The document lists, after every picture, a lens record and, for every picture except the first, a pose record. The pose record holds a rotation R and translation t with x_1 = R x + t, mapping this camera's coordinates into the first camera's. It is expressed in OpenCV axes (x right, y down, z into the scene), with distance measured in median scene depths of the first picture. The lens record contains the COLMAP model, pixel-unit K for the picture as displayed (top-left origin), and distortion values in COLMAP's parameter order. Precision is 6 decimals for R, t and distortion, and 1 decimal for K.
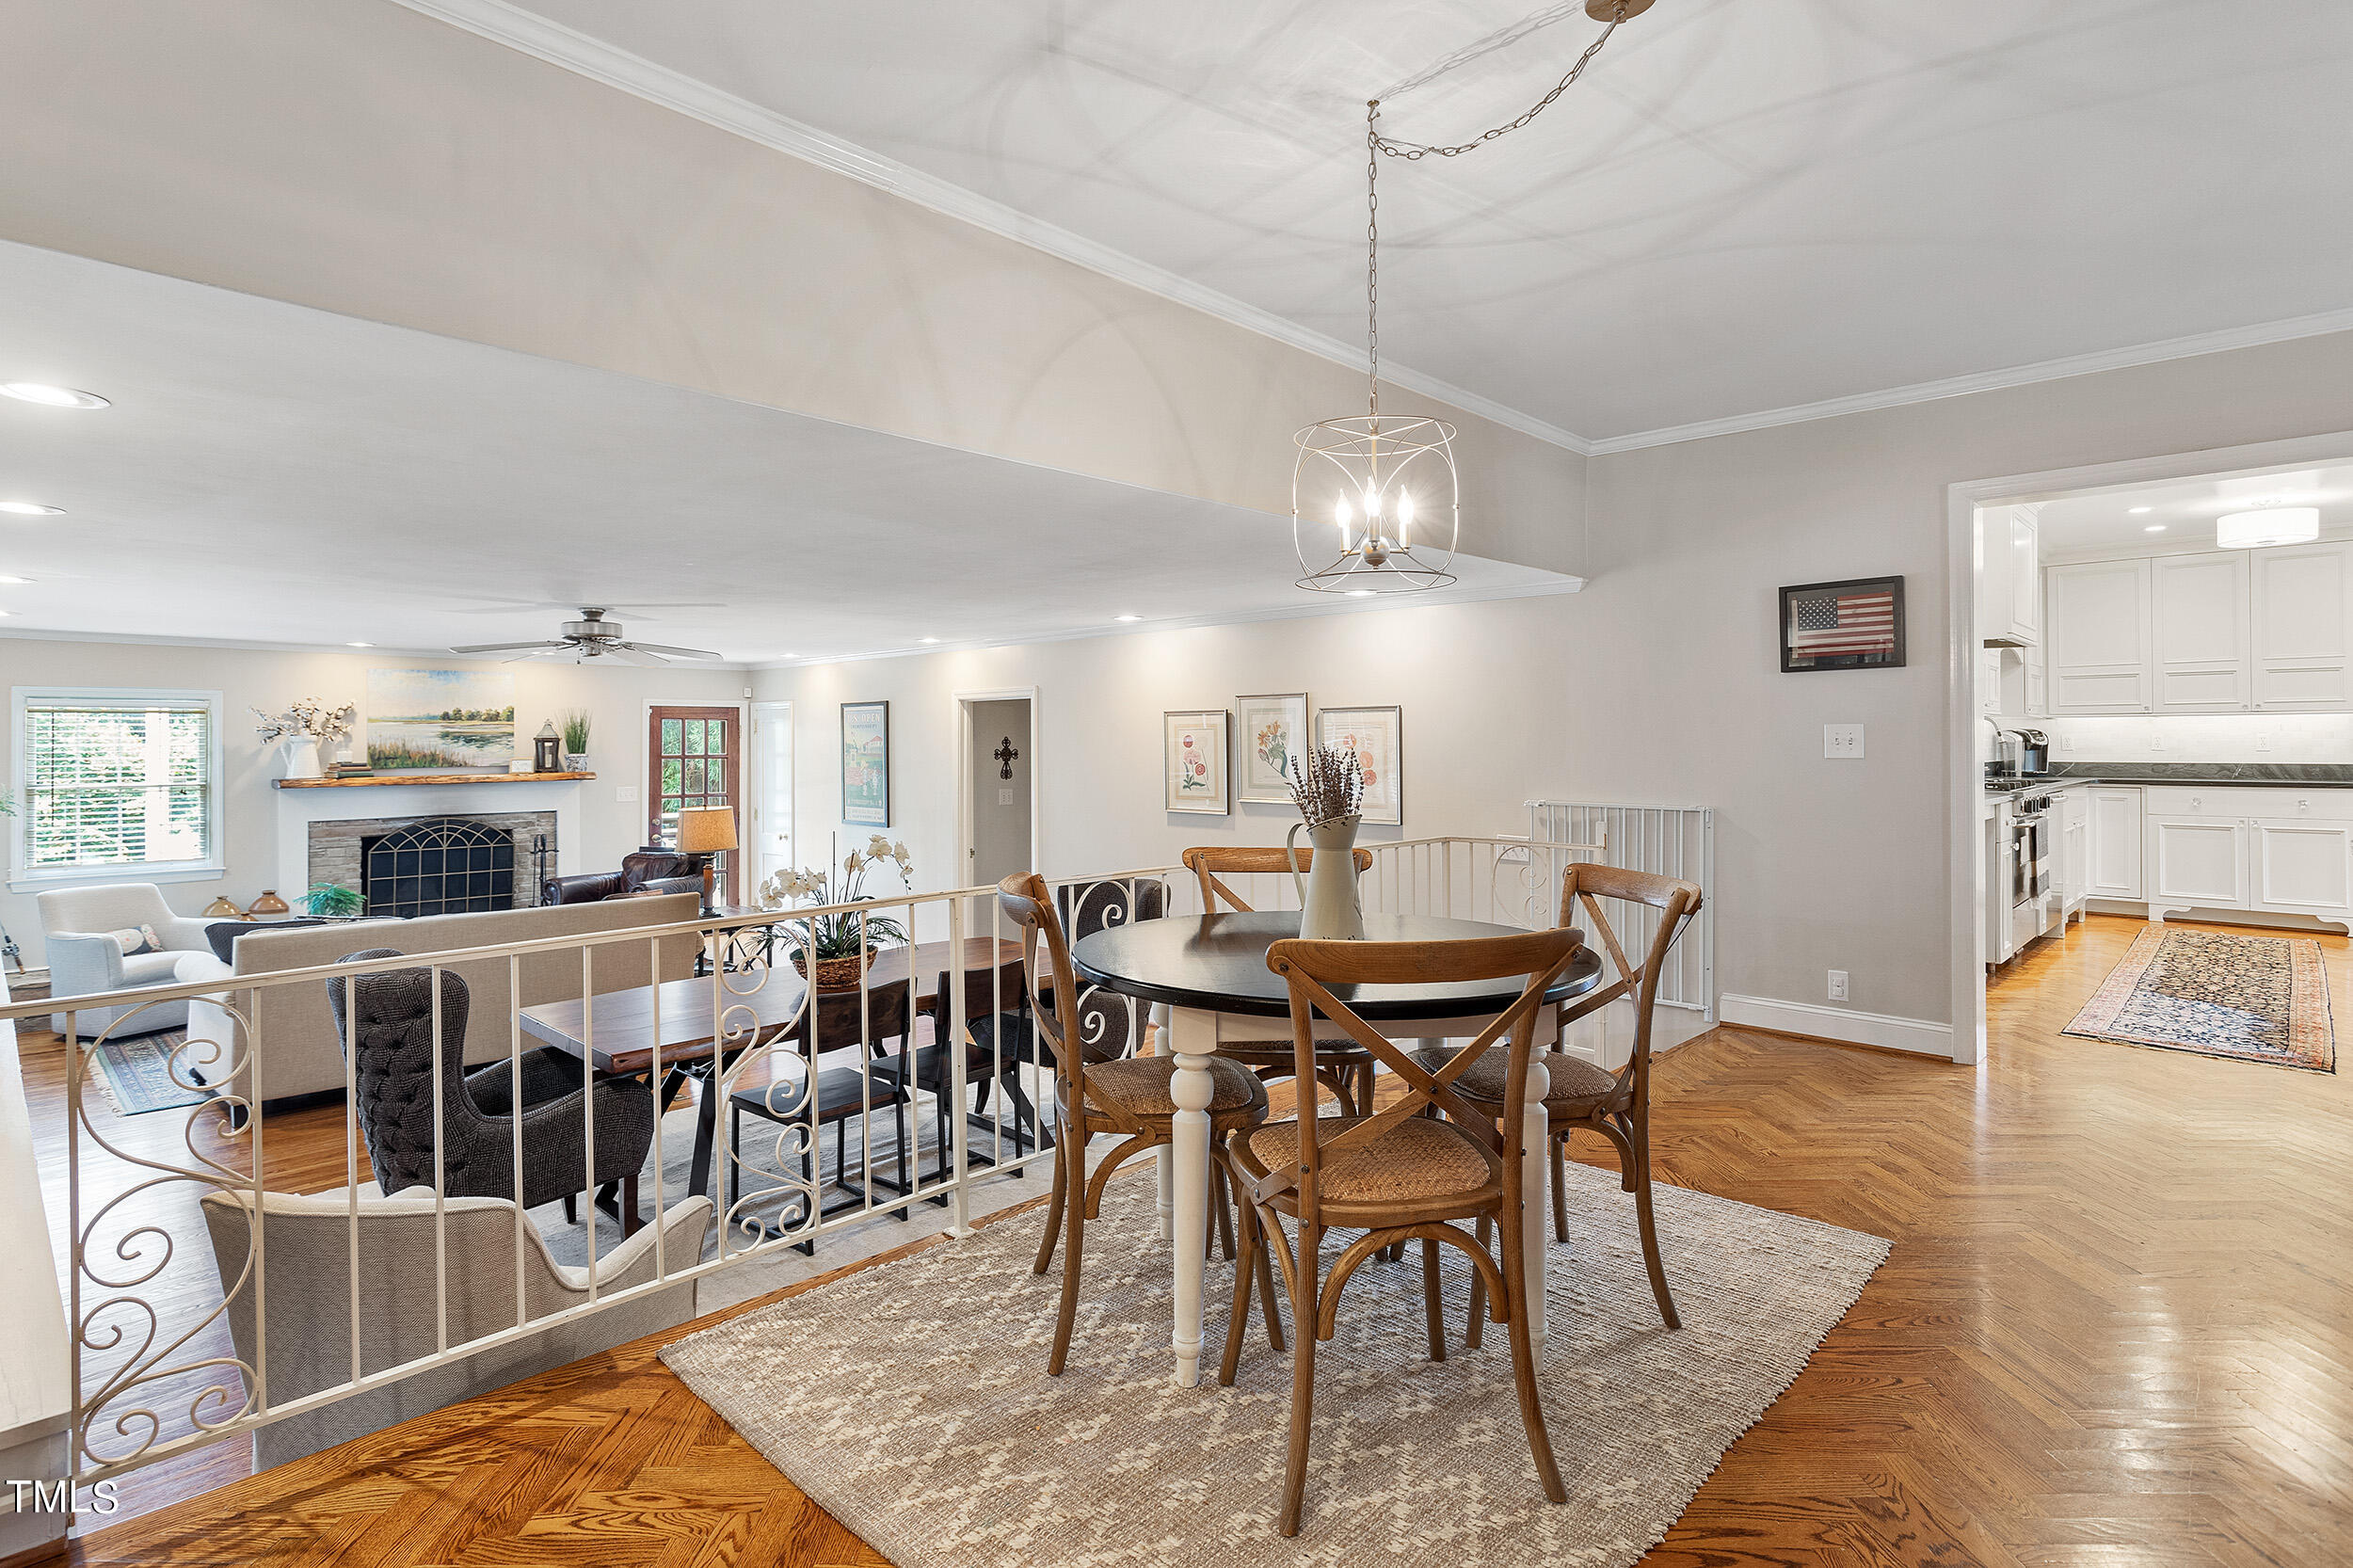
lens RADIAL K [[1176.6, 0, 1161.5], [0, 1176.6, 730.3], [0, 0, 1]] dist [-0.001970, 0.000114]
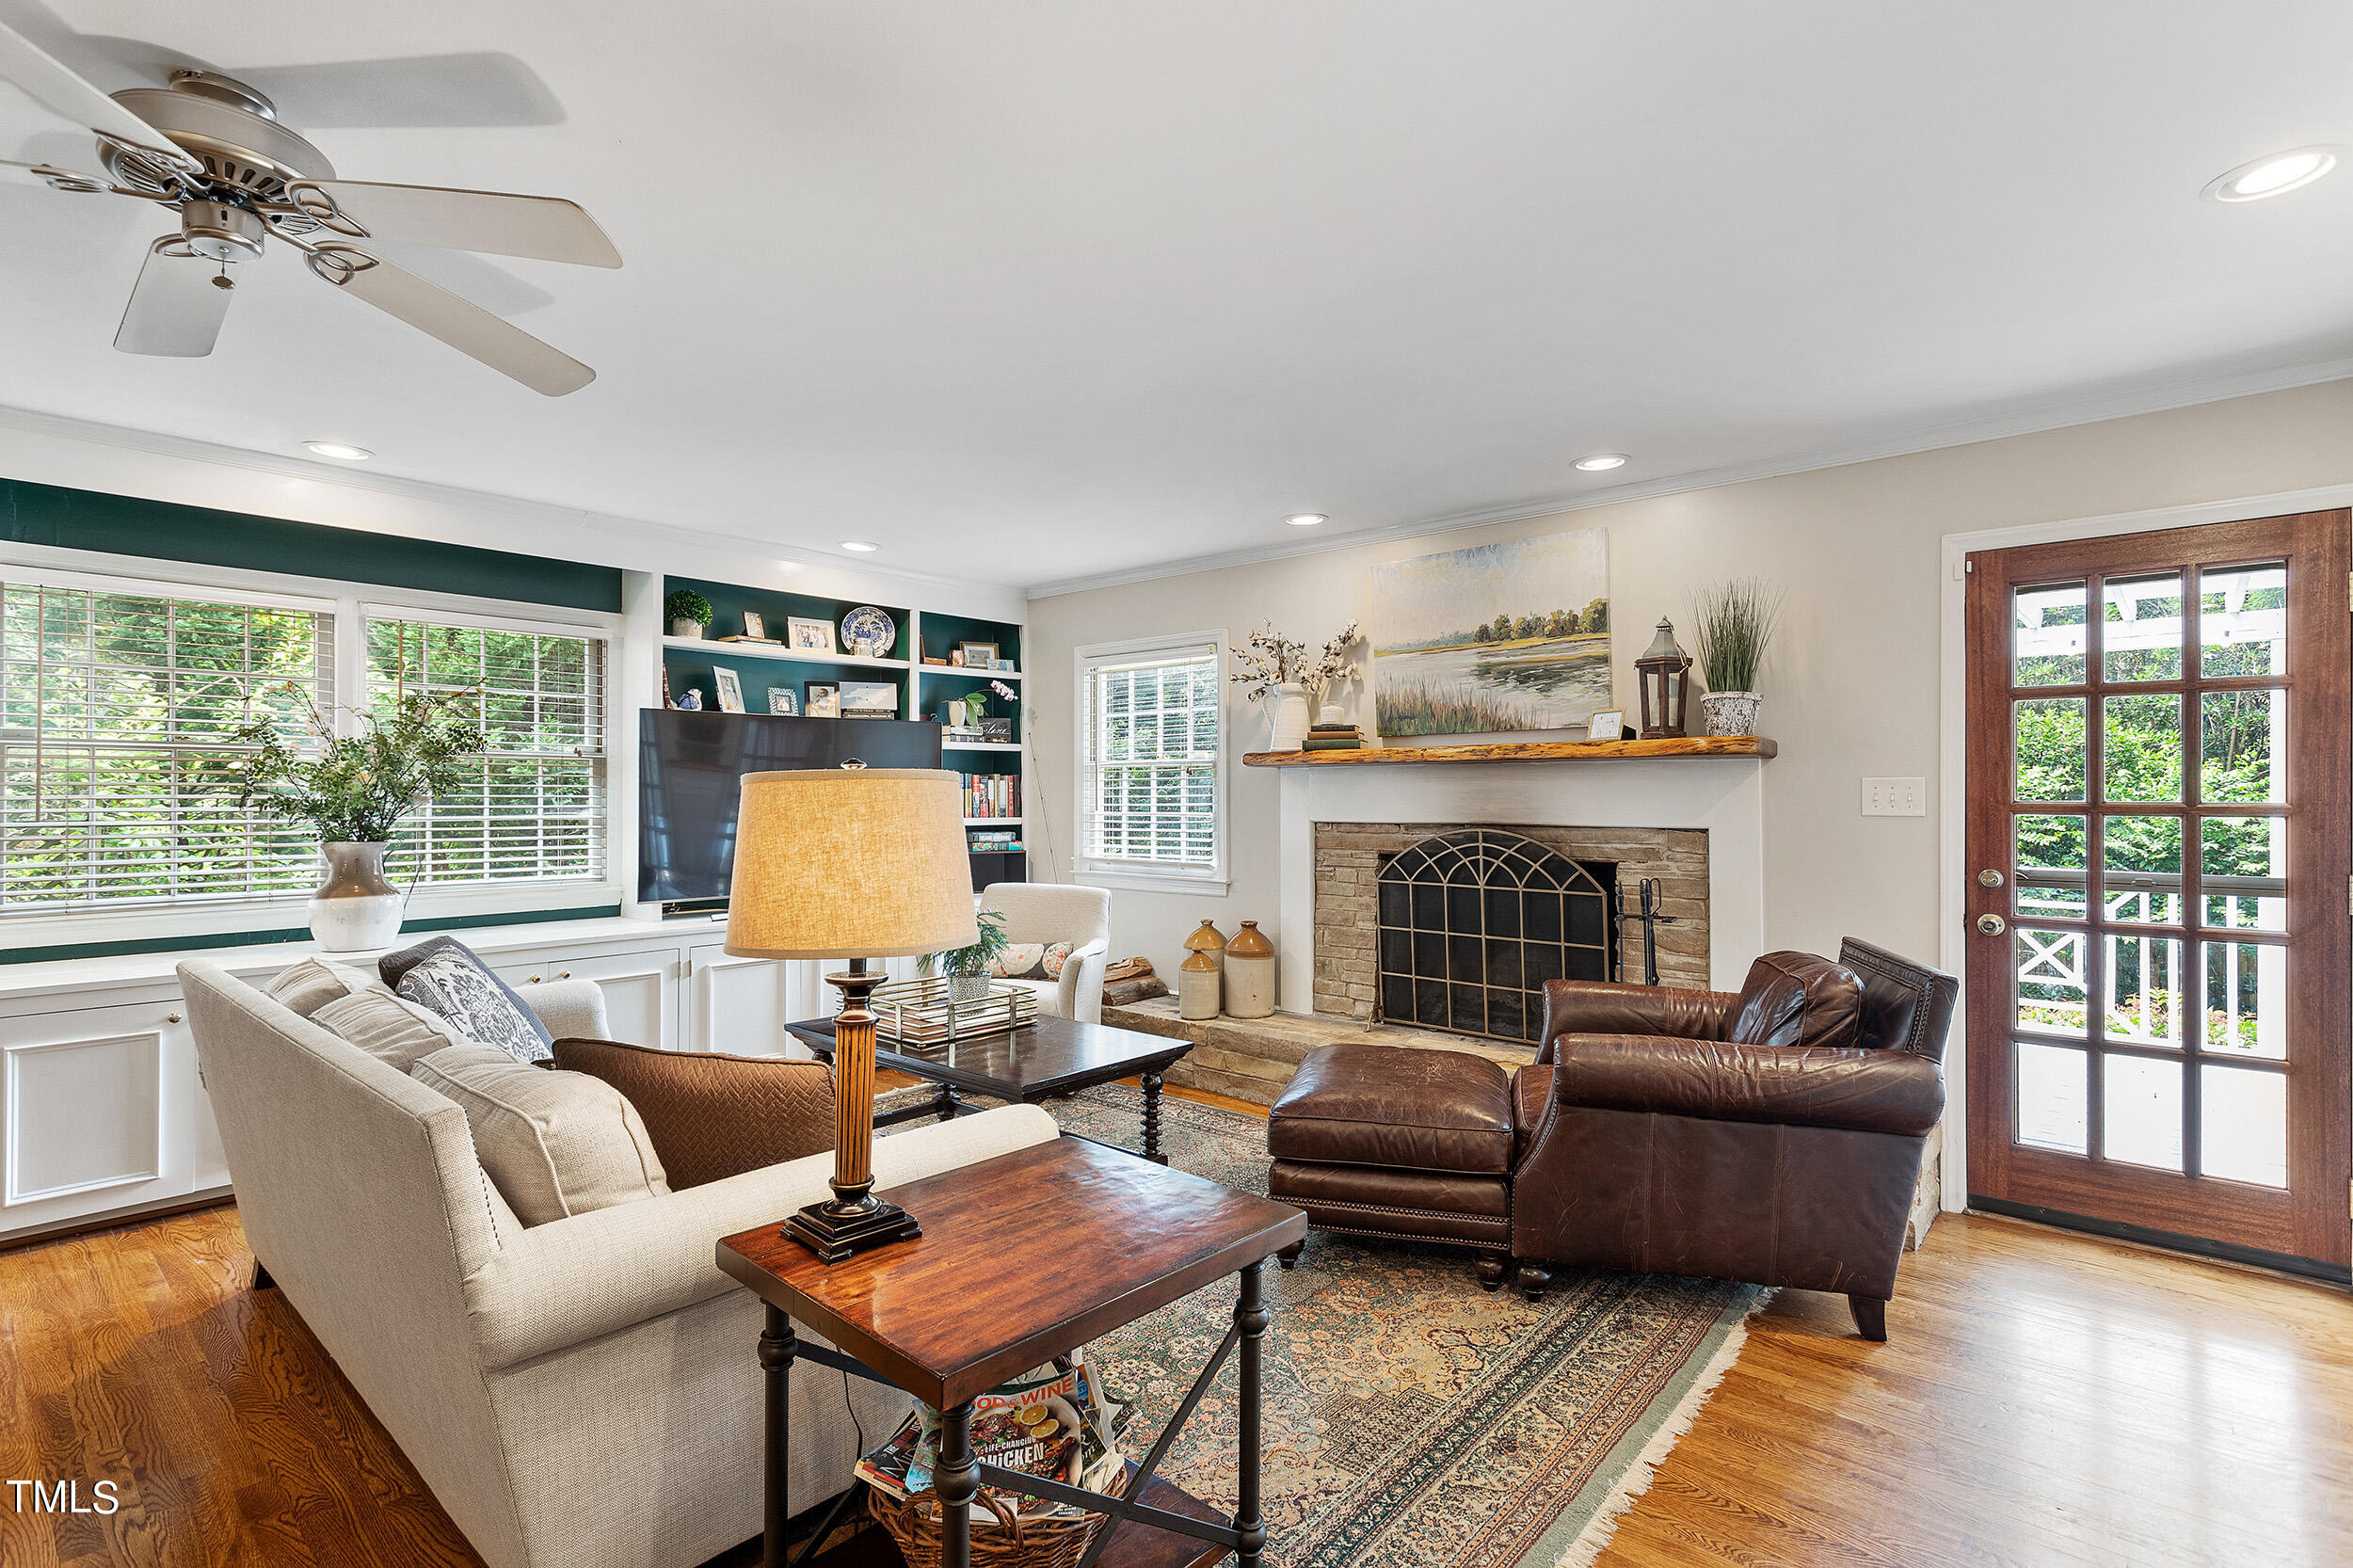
lens RADIAL K [[1141.6, 0, 1160.0], [0, 1141.6, 779.5], [0, 0, 1]] dist [0.005668, 0.000524]
pose [[0.025395, -0.006261, -0.999658, -0.108395], [0.010586, 0.999926, -0.005994, 0.054632], [0.999621, -0.010430, 0.025459, 0.852545]]
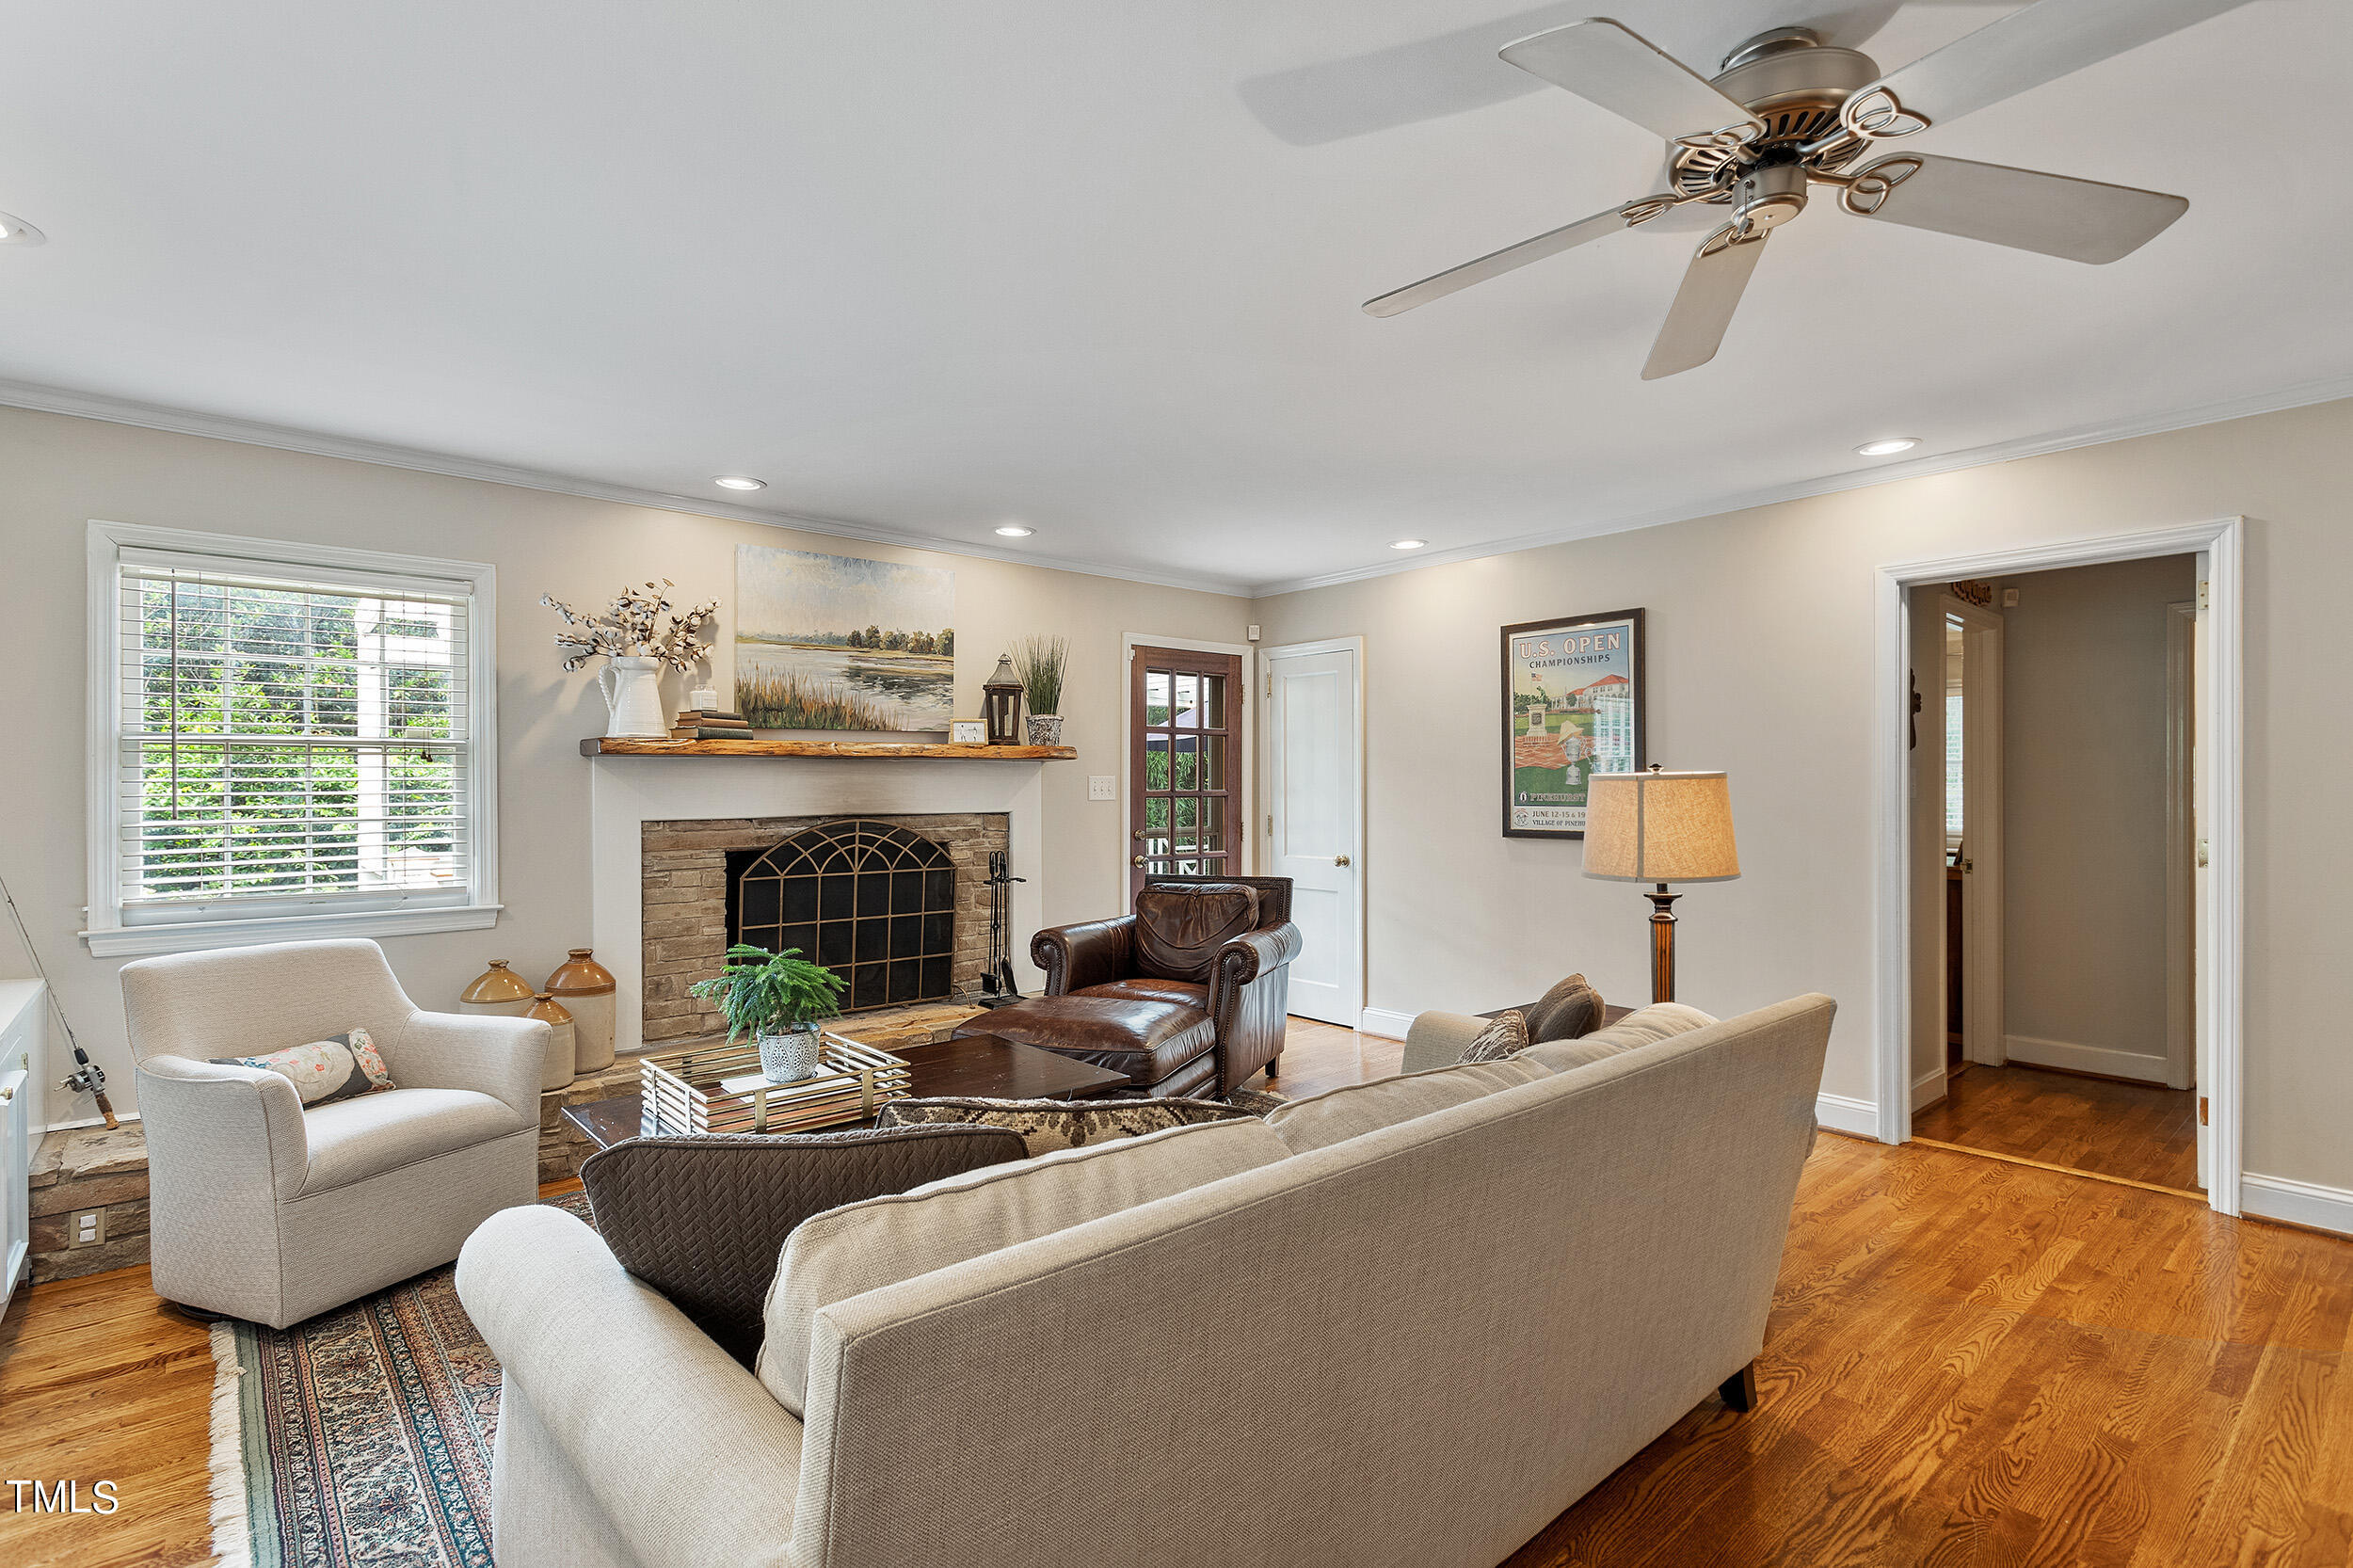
lens RADIAL K [[1141.6, 0, 1182.7], [0, 1141.6, 782.8], [0, 0, 1]] dist [0.005668, 0.000524]
pose [[0.996305, 0.002136, -0.085864, -0.410068], [-0.001391, 0.999961, 0.008735, 0.052371], [0.085879, -0.008583, 0.996269, 0.472509]]
